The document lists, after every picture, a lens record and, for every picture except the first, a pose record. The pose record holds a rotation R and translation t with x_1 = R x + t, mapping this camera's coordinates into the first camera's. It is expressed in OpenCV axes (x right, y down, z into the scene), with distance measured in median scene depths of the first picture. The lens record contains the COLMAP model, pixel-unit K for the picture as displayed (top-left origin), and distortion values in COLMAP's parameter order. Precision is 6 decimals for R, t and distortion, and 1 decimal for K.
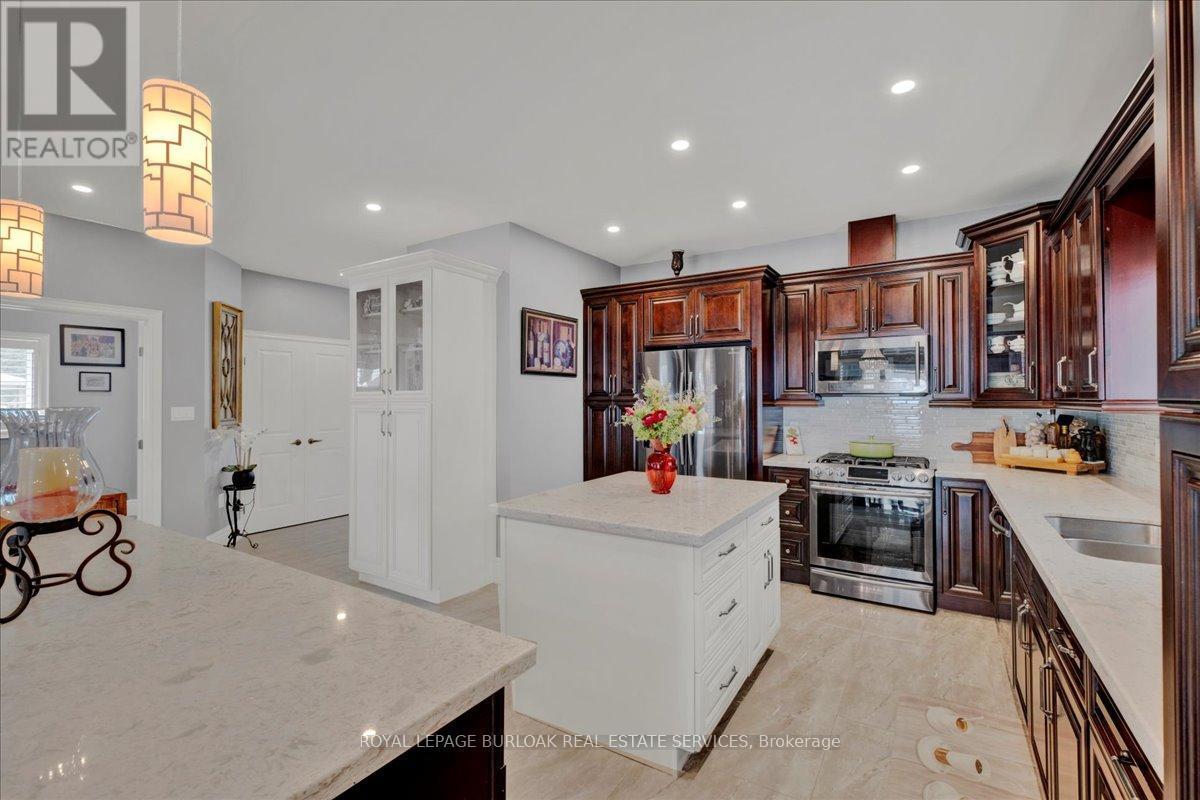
lens RADIAL K [[531.1, 0, 600.7], [0, 531.1, 394.6], [0, 0, 1]] dist [0.016233, -0.012153]
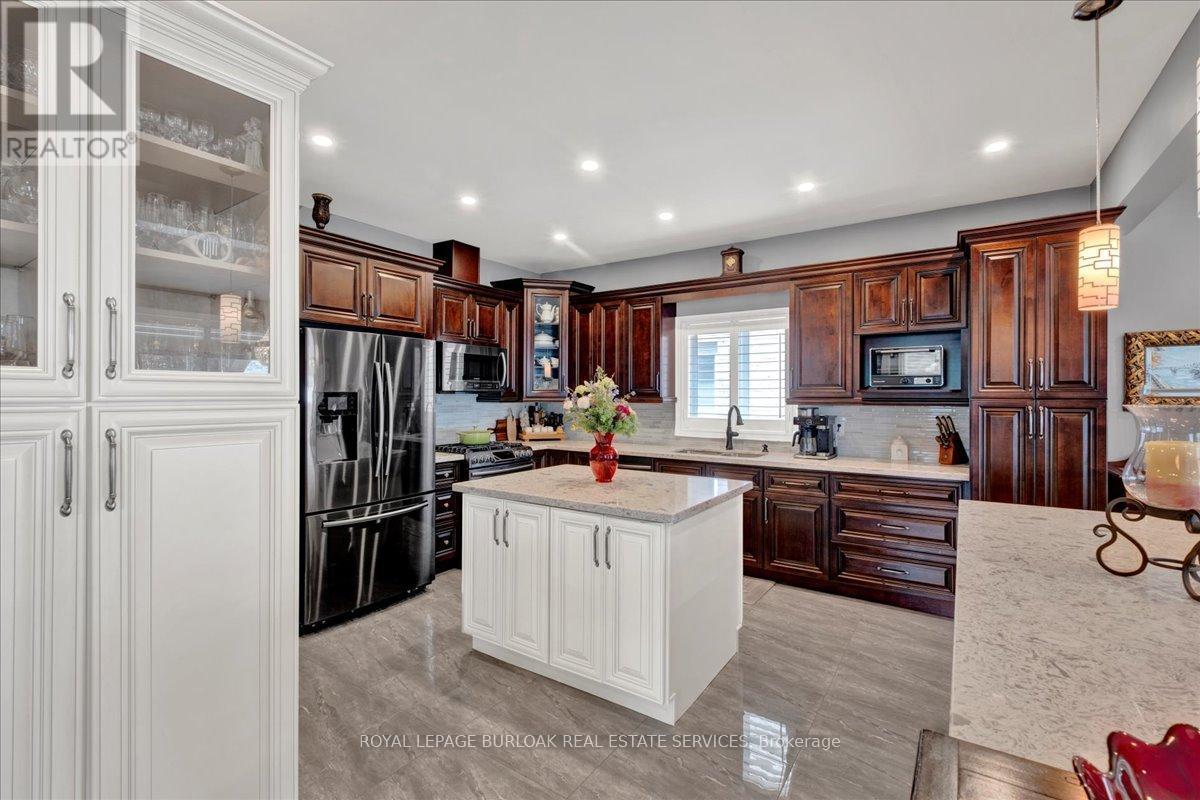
lens RADIAL K [[531.1, 0, 600.7], [0, 531.1, 394.6], [0, 0, 1]] dist [0.016233, -0.012153]
pose [[0.027336, 0.004184, 0.999618, -0.711073], [-0.012378, 0.999916, -0.003846, 0.006322], [-0.999550, -0.012268, 0.027385, 0.708150]]
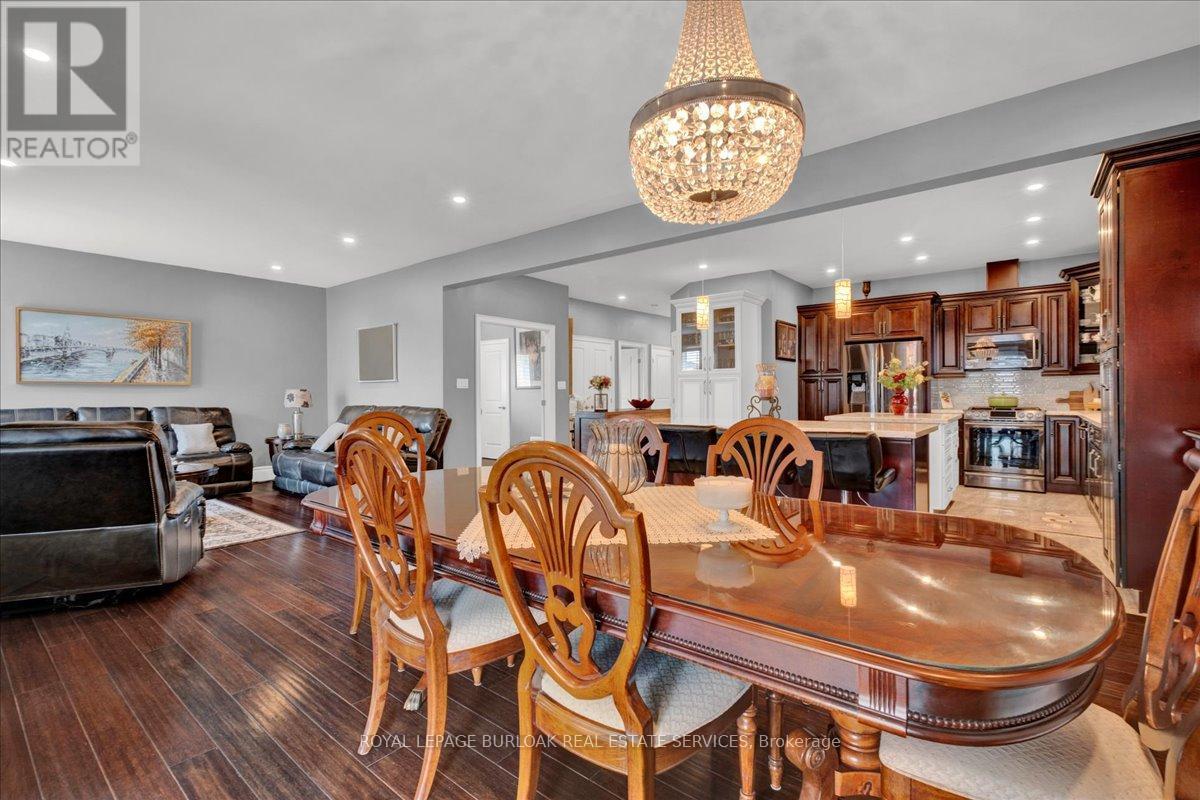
lens RADIAL K [[531.1, 0, 600.7], [0, 531.1, 394.6], [0, 0, 1]] dist [0.016233, -0.012153]
pose [[0.993228, -0.002523, -0.116154, -0.554394], [0.003595, 0.999953, 0.009019, 0.061870], [0.116126, -0.009376, 0.993190, -0.811192]]
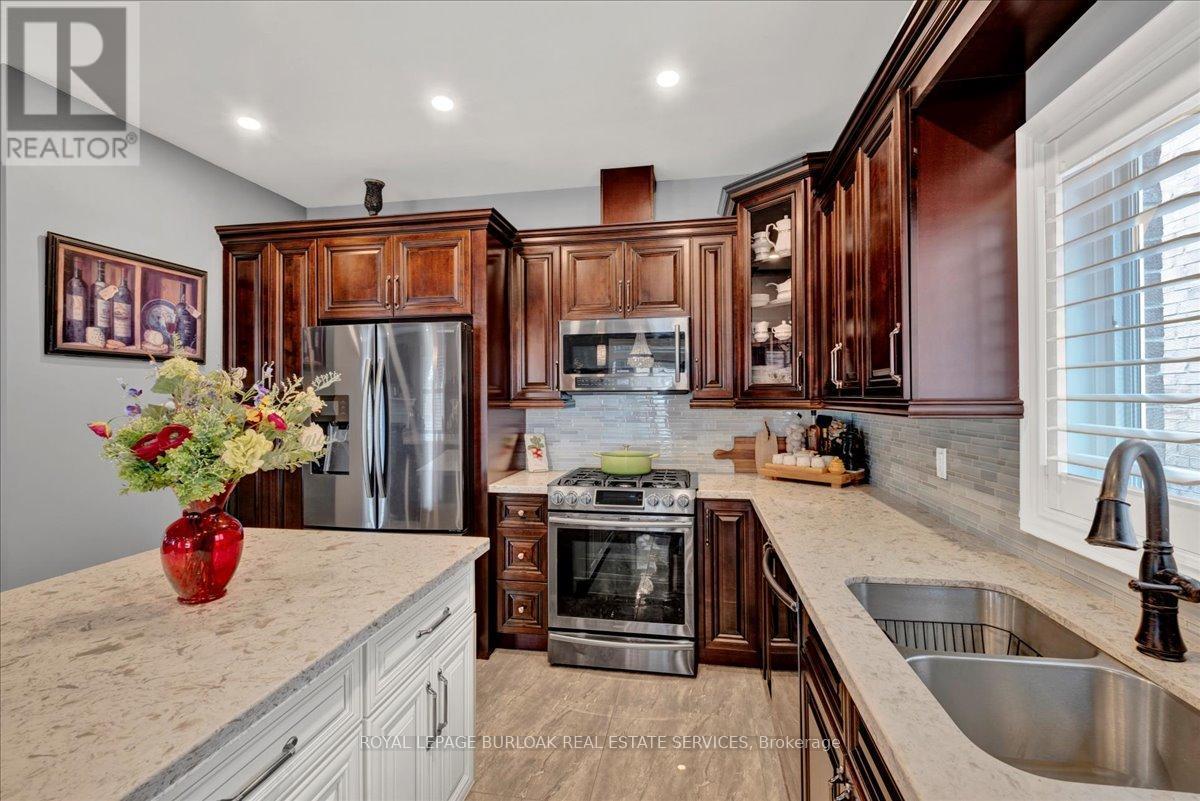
lens RADIAL K [[531.1, 0, 600.7], [0, 531.1, 395.1], [0, 0, 1]] dist [0.016233, -0.012153]
pose [[0.927499, -0.001105, 0.373825, 0.190650], [-0.000029, 0.999995, 0.003028, 0.001590], [-0.373826, -0.002819, 0.927494, 0.306786]]
